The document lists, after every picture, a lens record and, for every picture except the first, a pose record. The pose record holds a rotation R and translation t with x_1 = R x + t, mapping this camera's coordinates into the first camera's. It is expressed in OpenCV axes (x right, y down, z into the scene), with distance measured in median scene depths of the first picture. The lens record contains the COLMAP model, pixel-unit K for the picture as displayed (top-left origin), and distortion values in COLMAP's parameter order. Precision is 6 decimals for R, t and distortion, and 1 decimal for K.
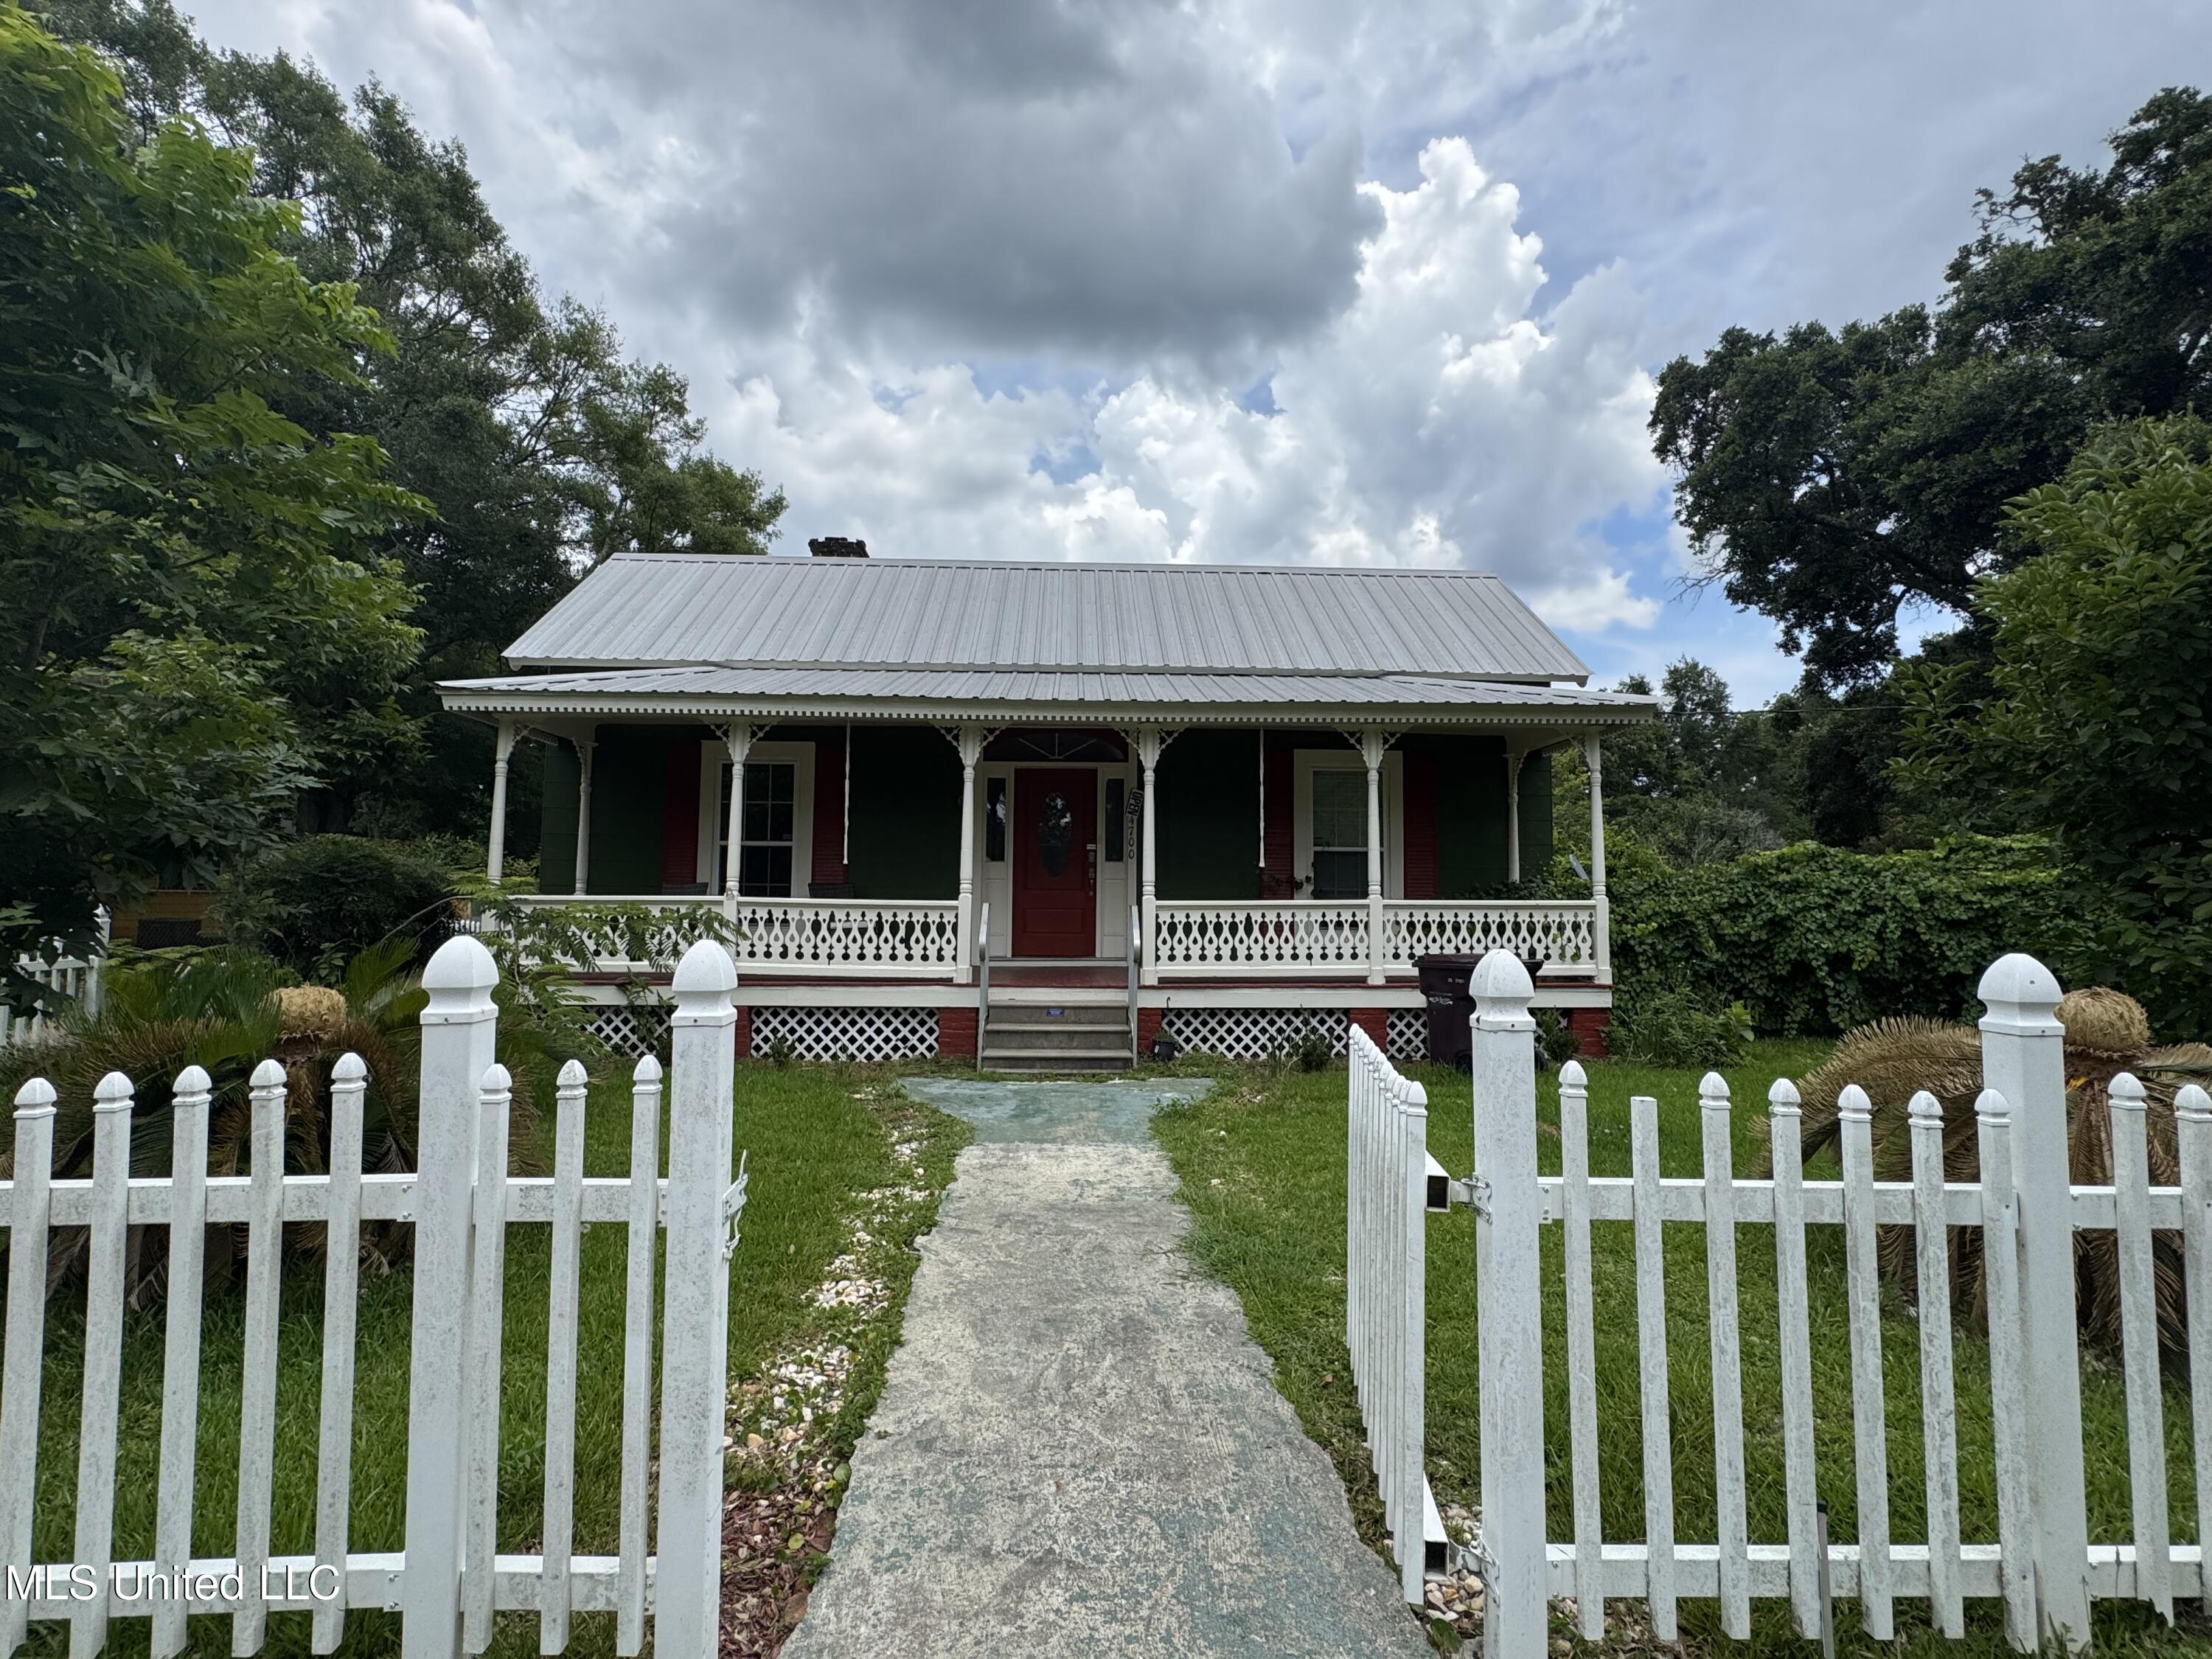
lens RADIAL K [[1049.0, 0, 1106.0], [0, 1049.0, 829.5], [0, 0, 1]] dist [-0.035708, -0.000071]
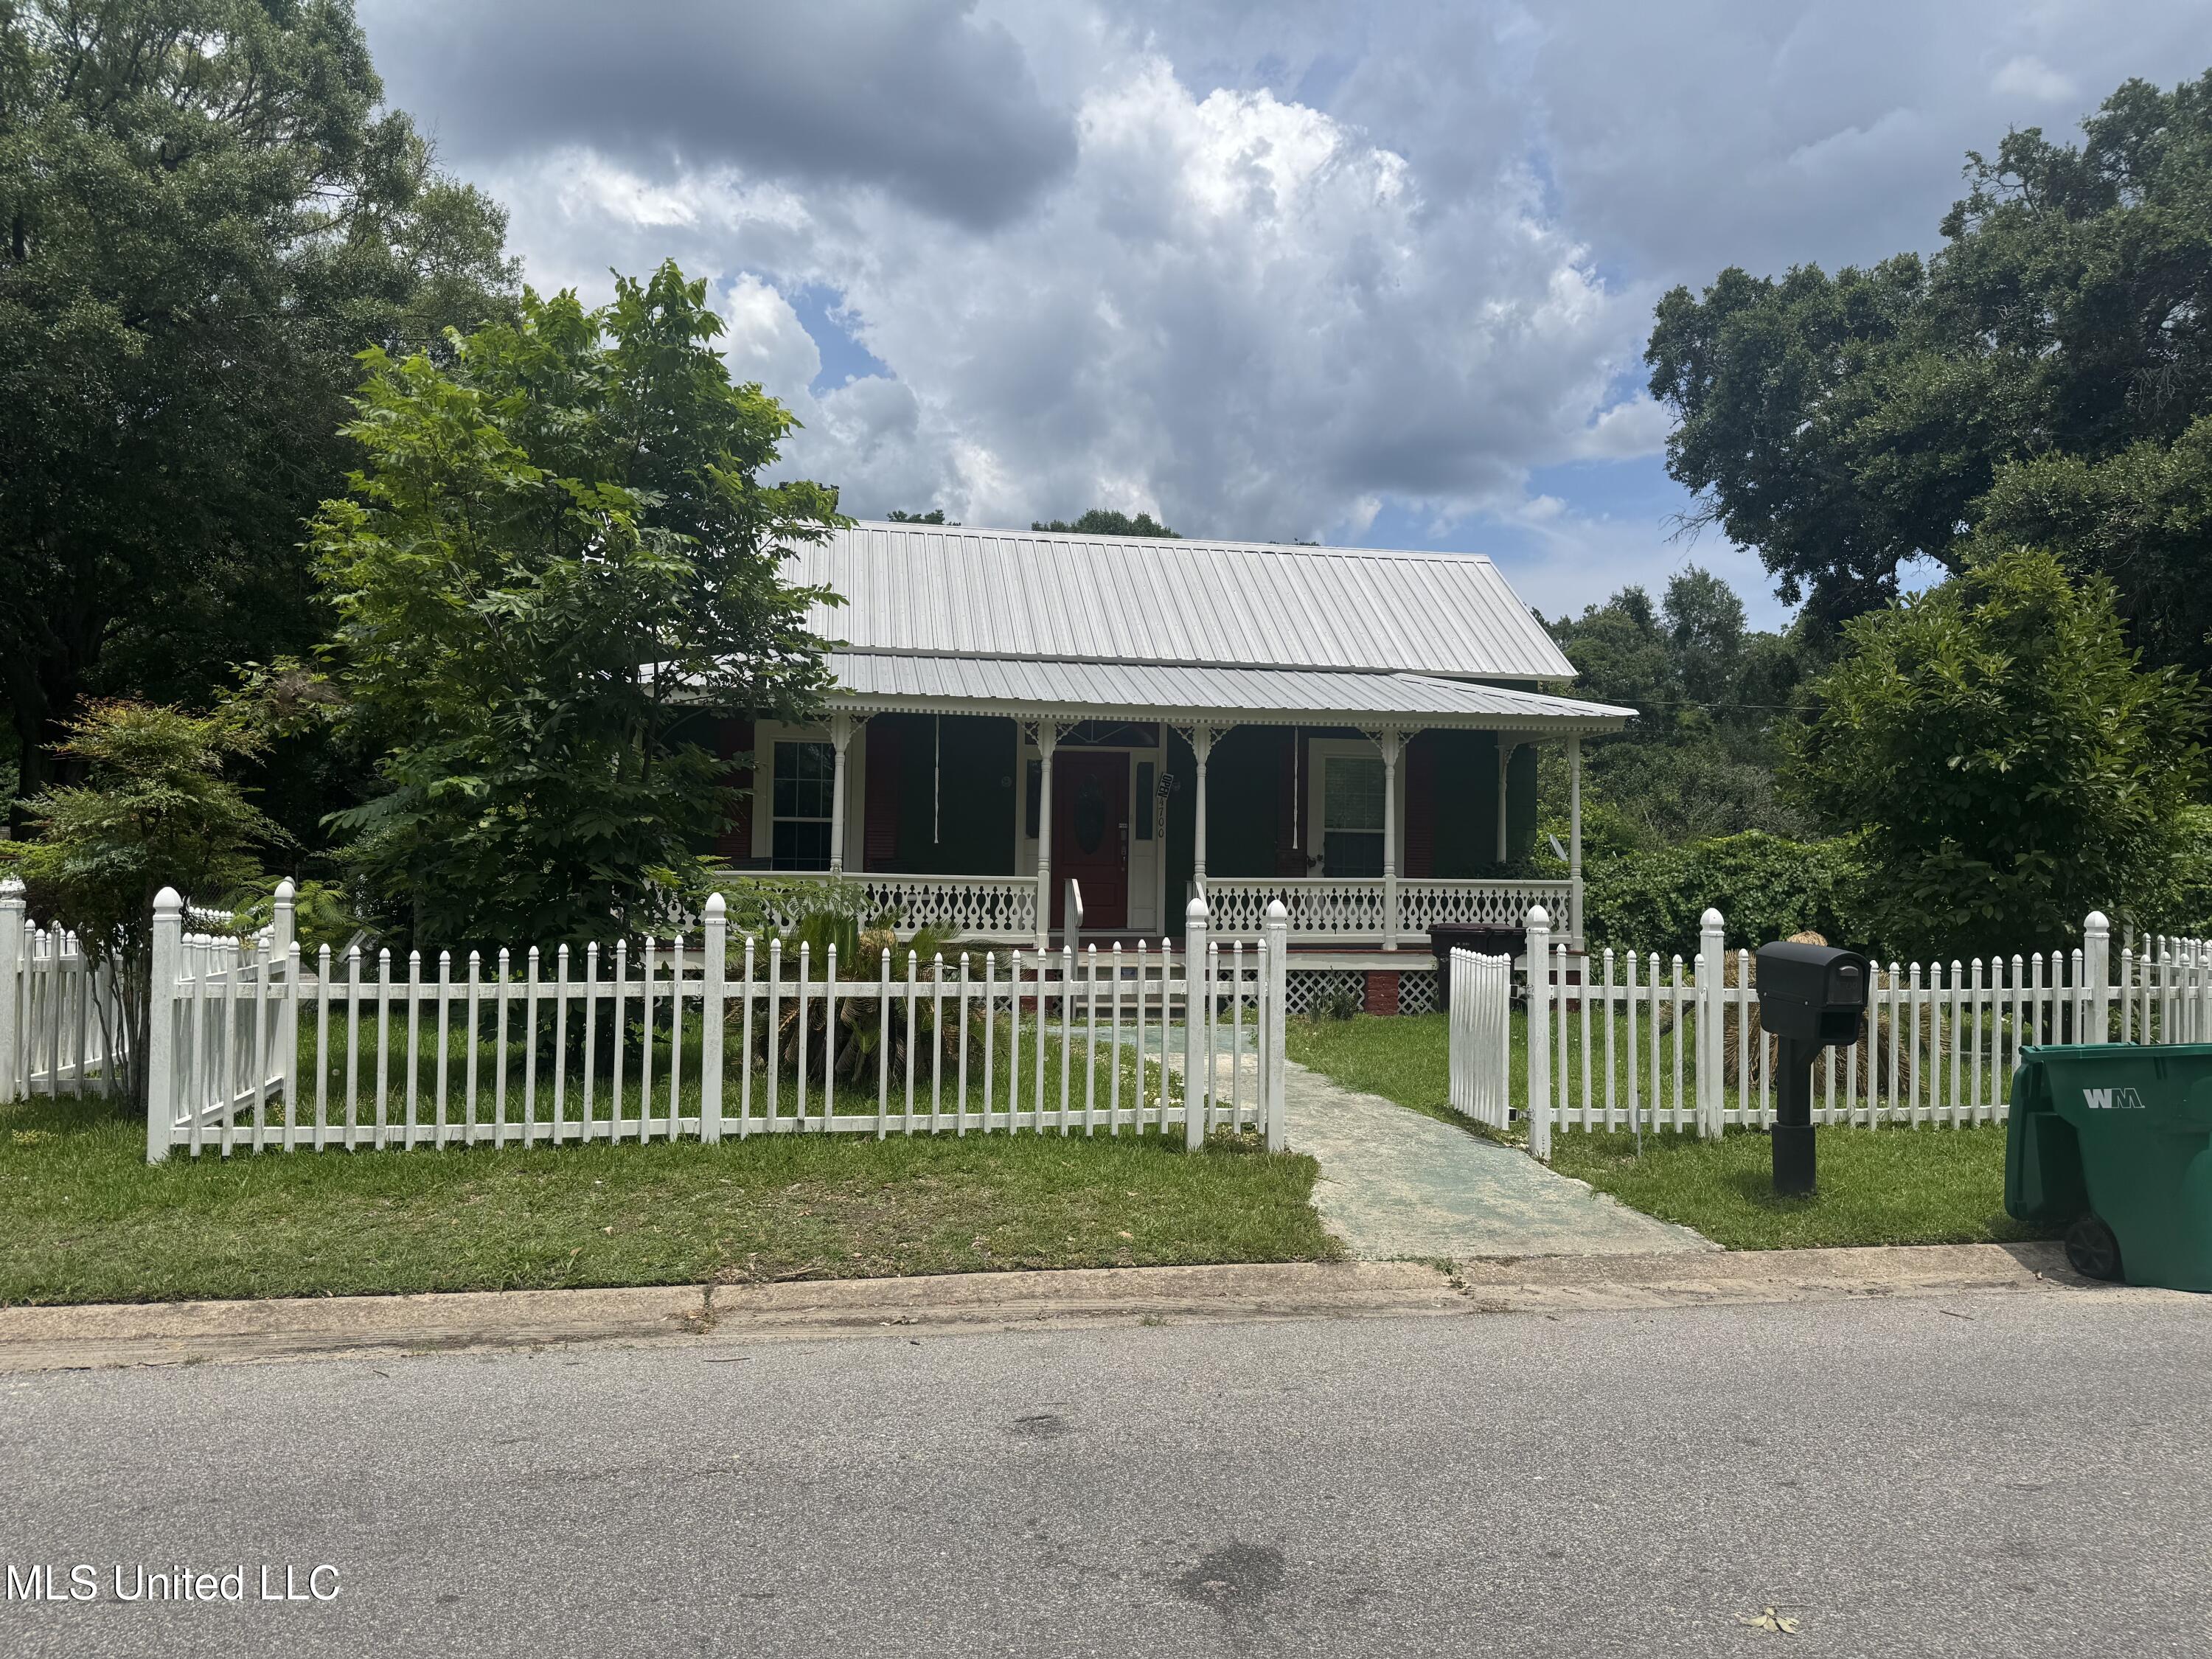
lens RADIAL K [[1568.9, 0, 1105.2], [0, 1568.9, 801.8], [0, 0, 1]] dist [-0.000239, -0.096722]
pose [[0.989294, 0.014214, 0.145240, -0.186698], [-0.018214, 0.999489, 0.026250, -0.034817], [-0.144792, -0.028614, 0.989048, -0.407900]]
